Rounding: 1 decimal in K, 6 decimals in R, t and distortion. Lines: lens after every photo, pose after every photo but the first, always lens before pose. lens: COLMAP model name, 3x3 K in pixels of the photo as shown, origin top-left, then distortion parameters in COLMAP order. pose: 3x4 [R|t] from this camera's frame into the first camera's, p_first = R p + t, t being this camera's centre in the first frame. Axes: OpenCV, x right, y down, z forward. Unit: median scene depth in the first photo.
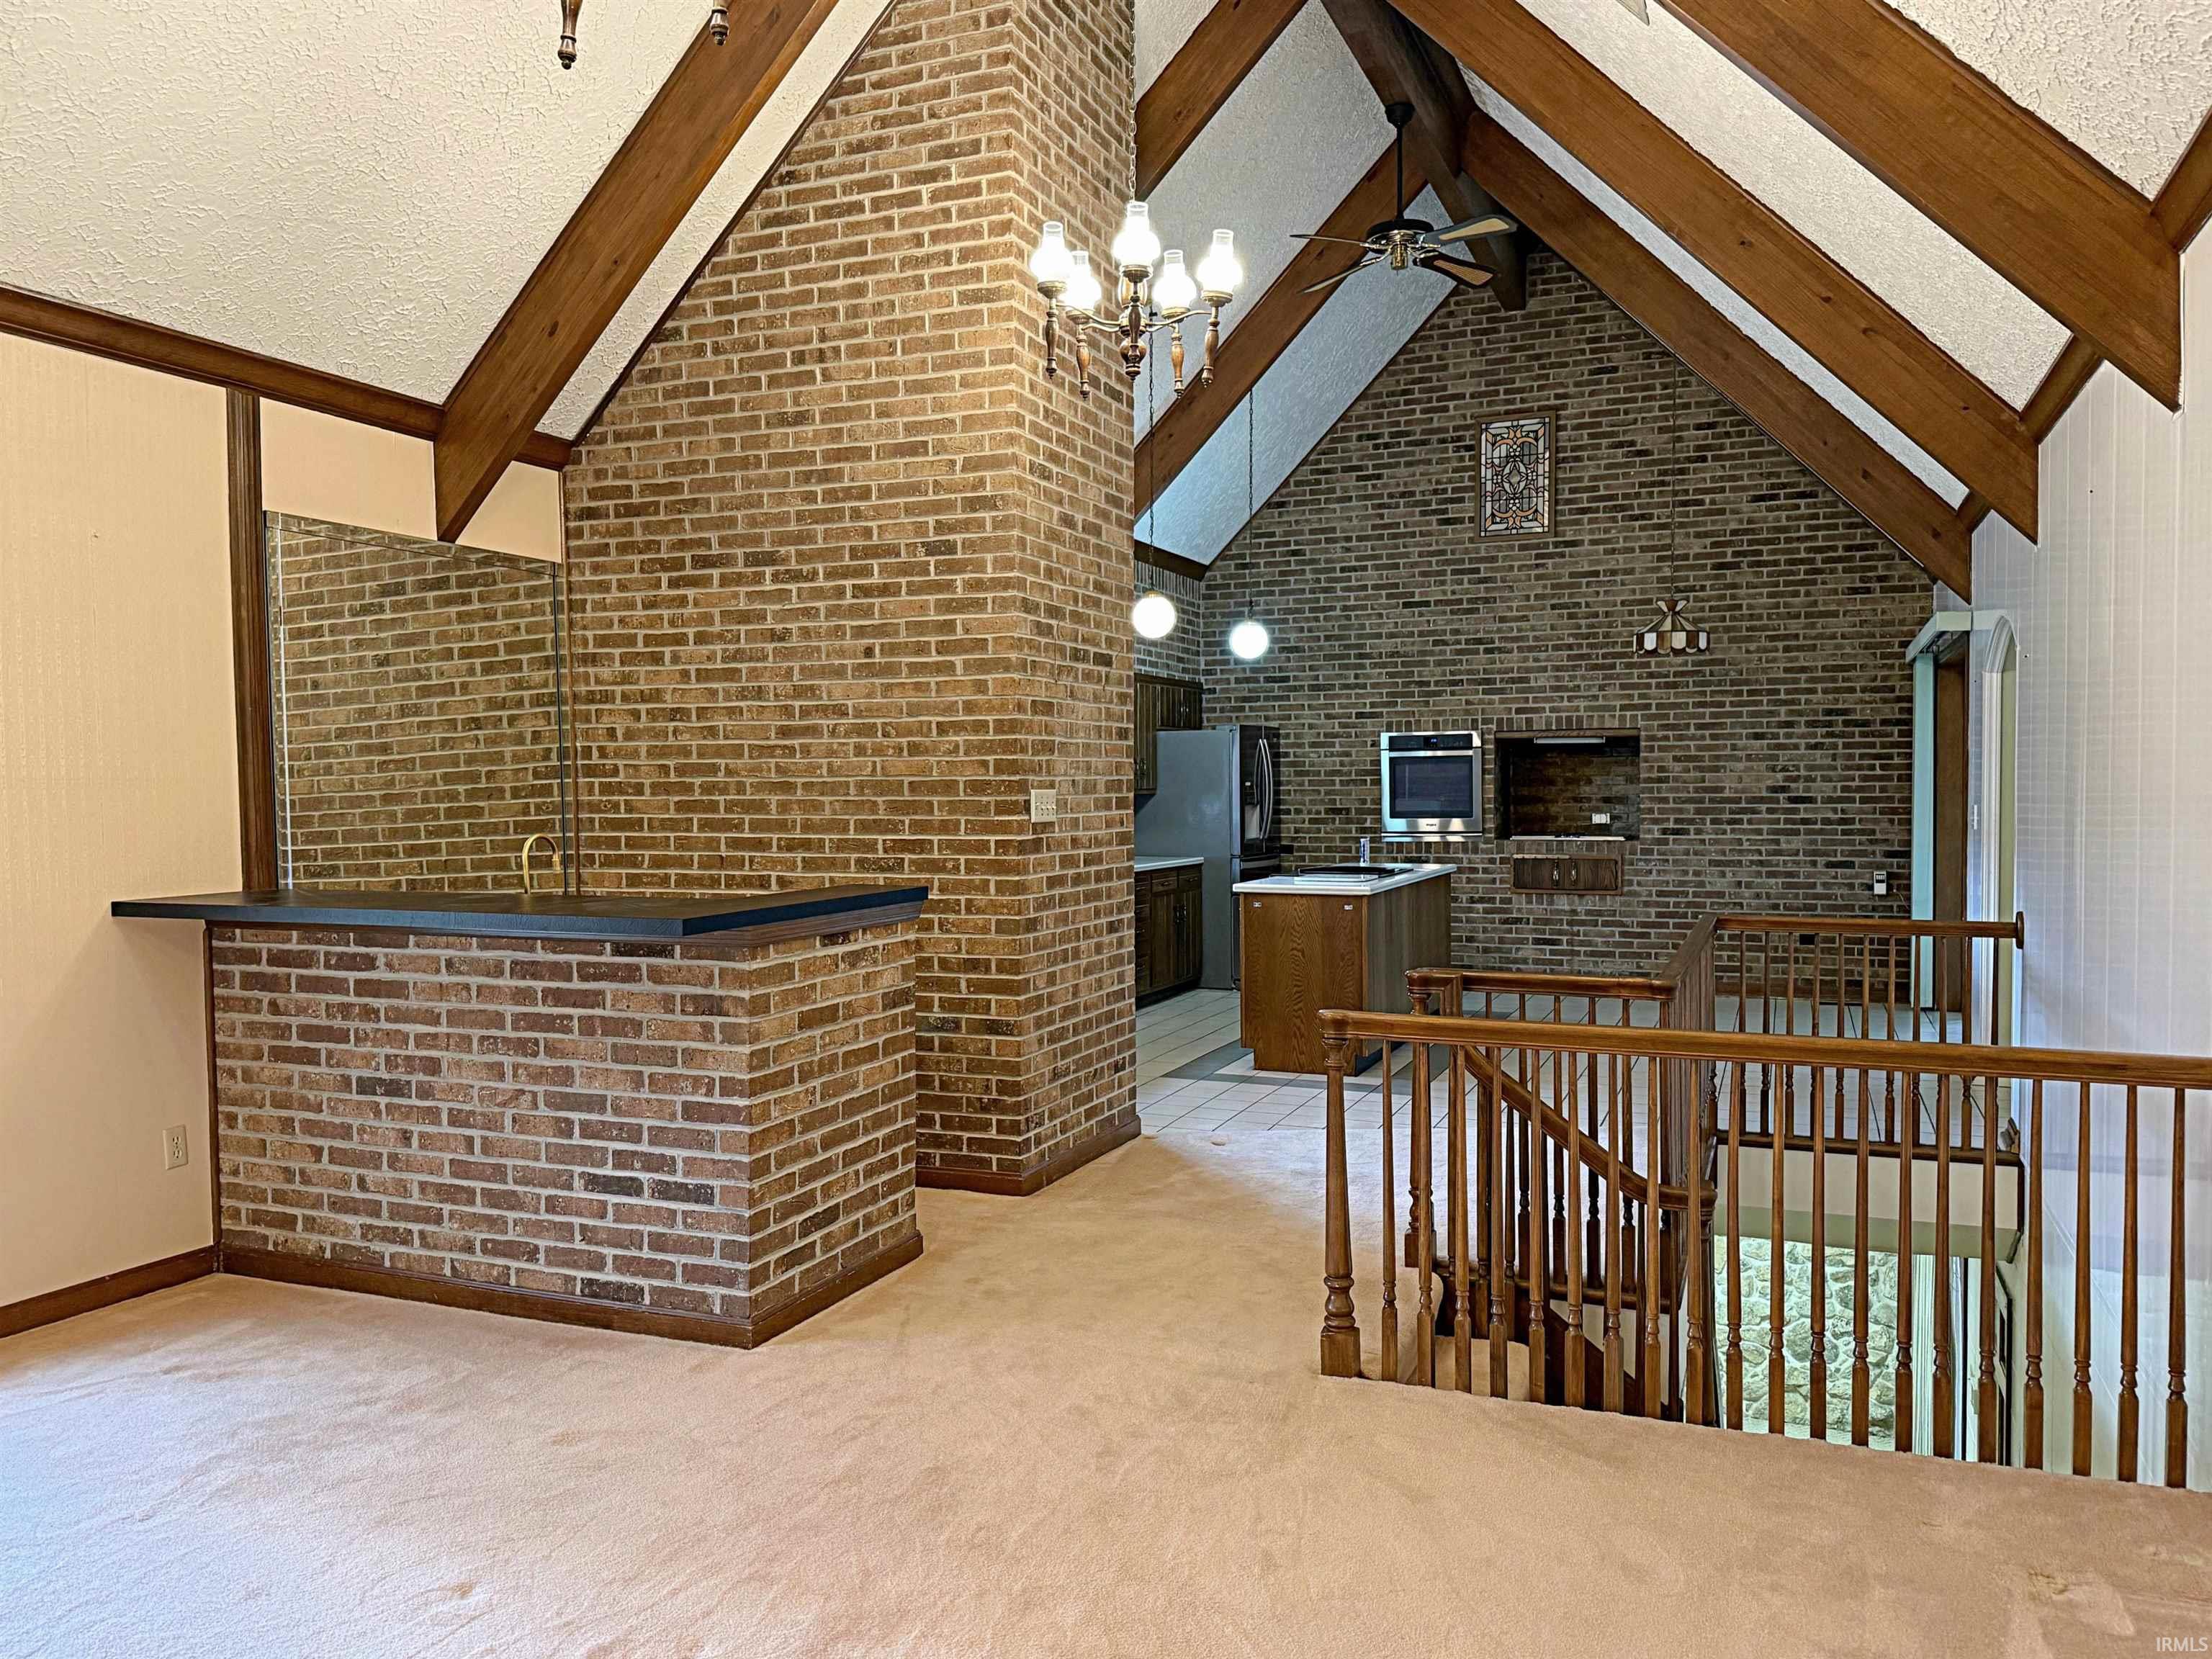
lens RADIAL K [[1614.8, 0, 1107.4], [0, 1614.8, 838.6], [0, 0, 1]] dist [0.198948, -0.455875]
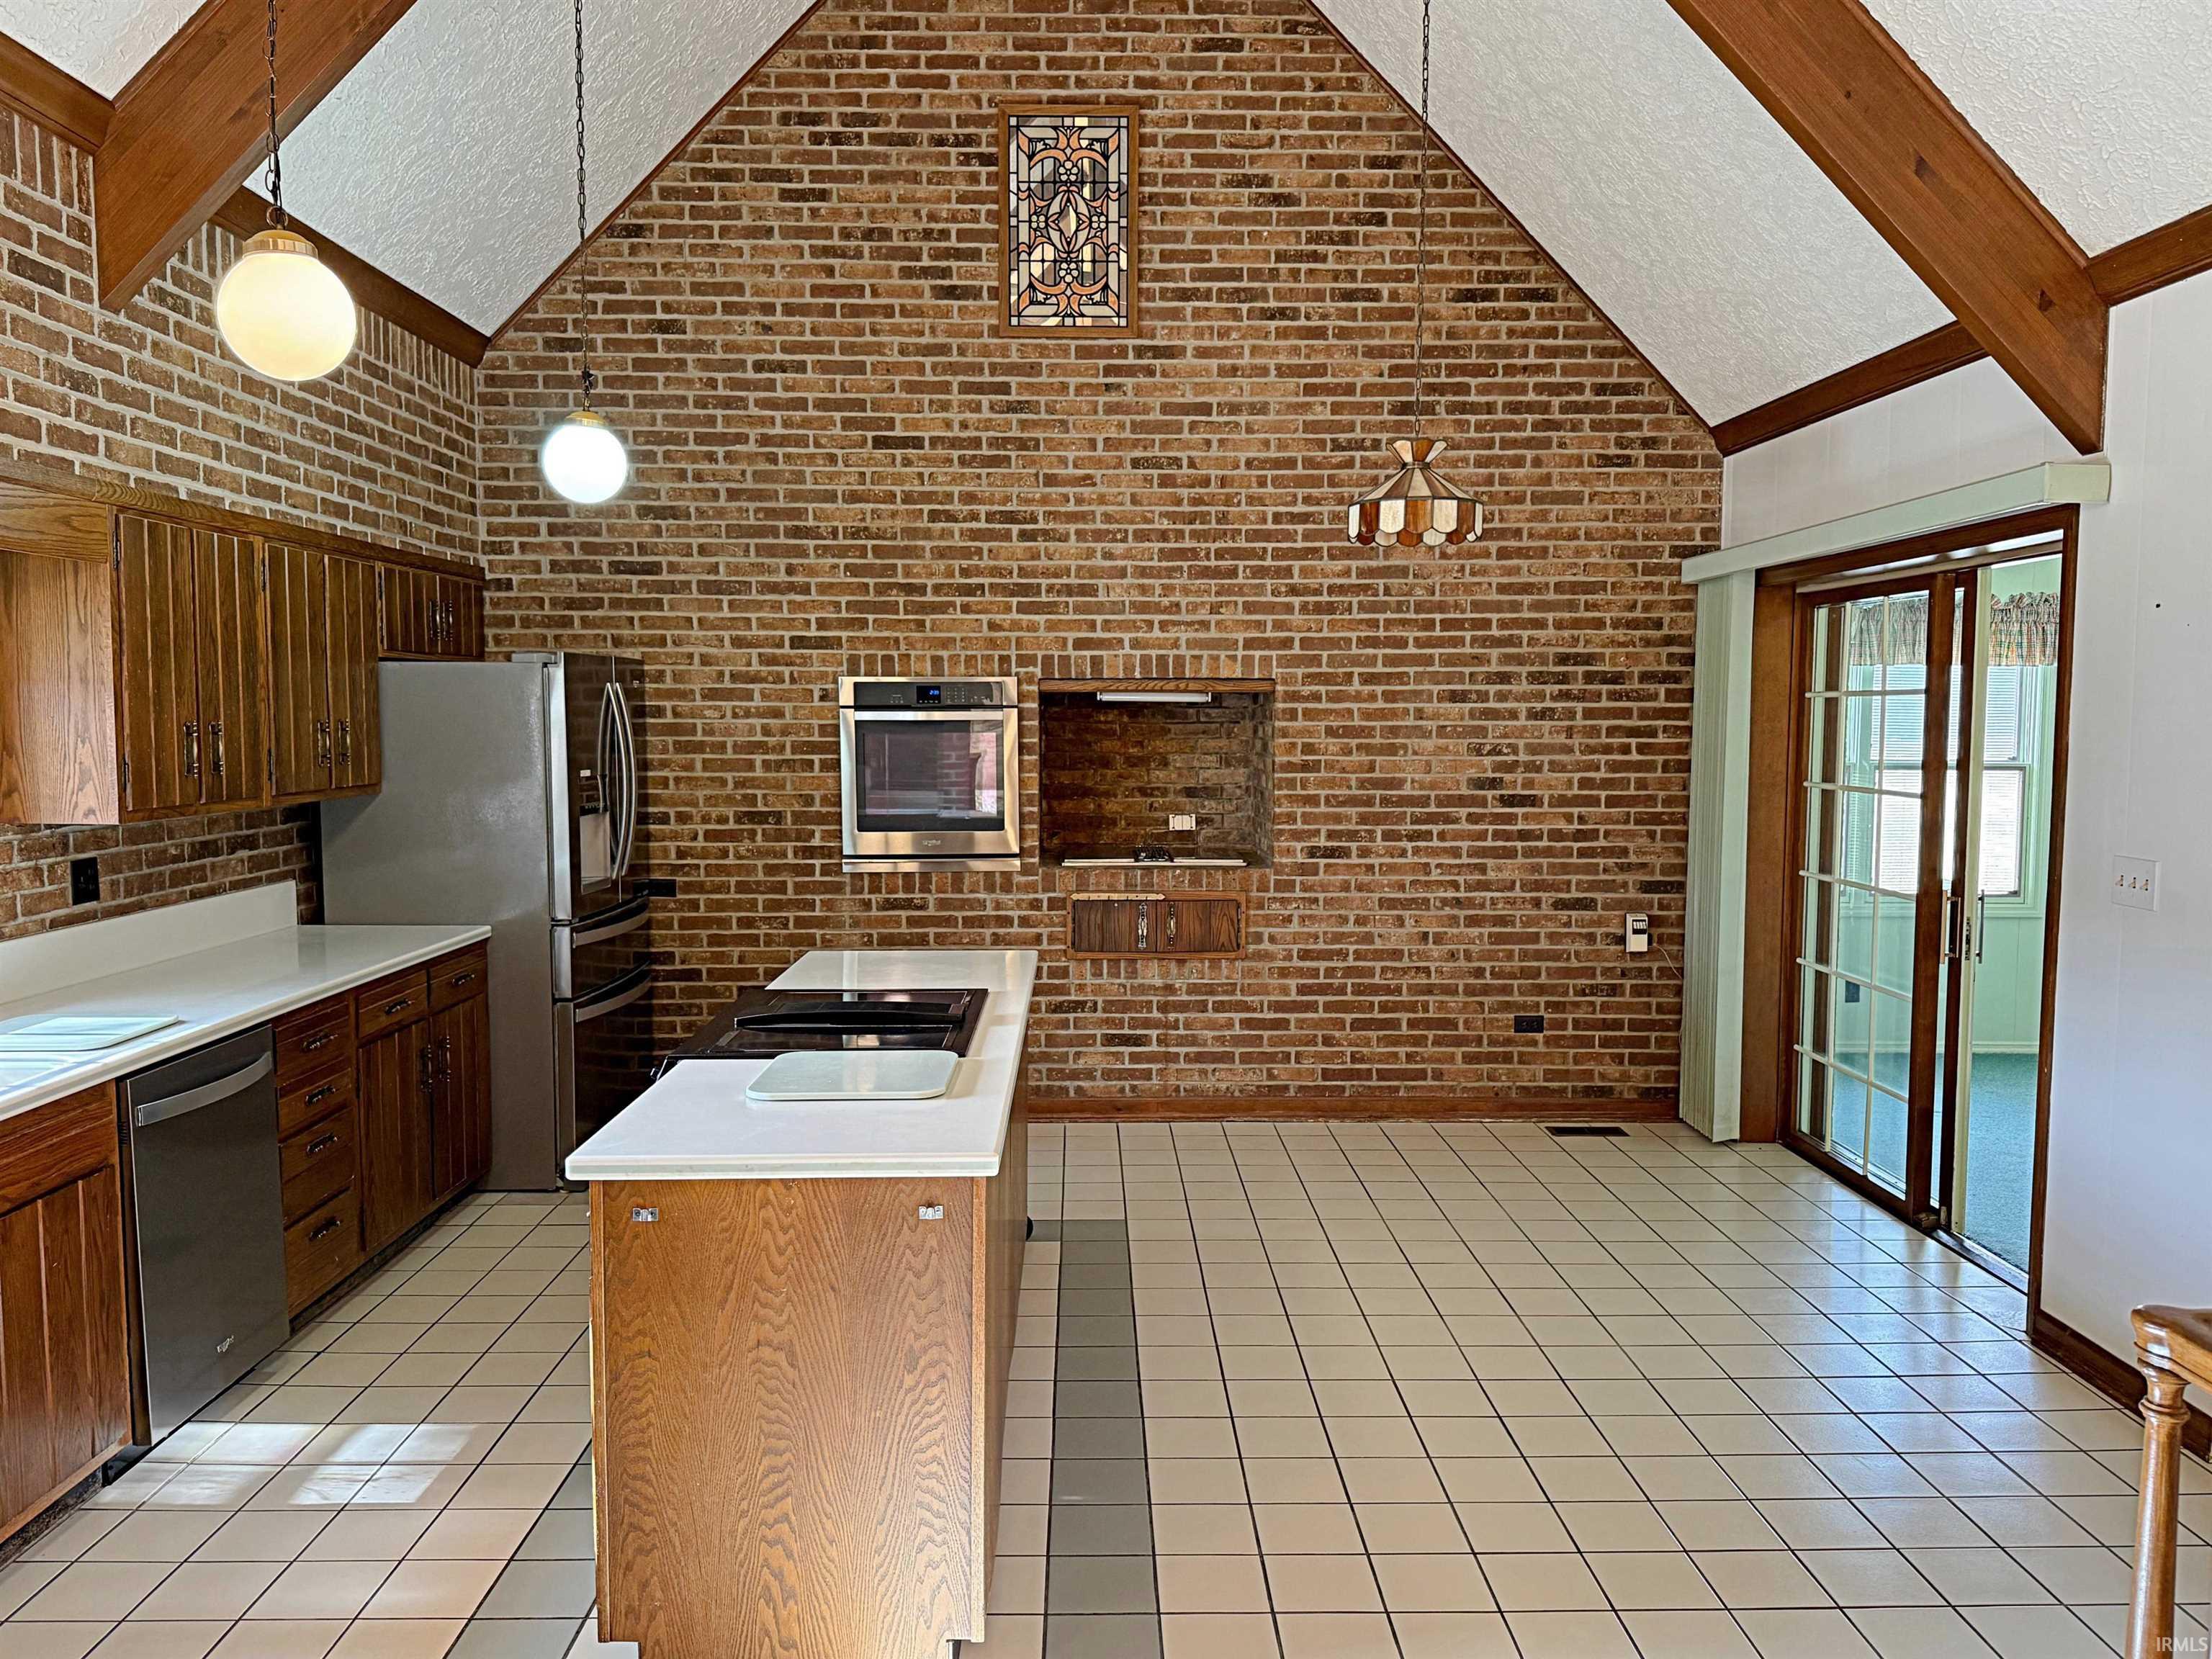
lens RADIAL K [[1614.8, 0, 1107.4], [0, 1614.8, 838.6], [0, 0, 1]] dist [0.198948, -0.455875]
pose [[0.918314, -0.021924, 0.395245, 0.034737], [0.004440, 0.998973, 0.045097, -0.035943], [-0.395828, -0.039658, 0.917468, 0.476449]]
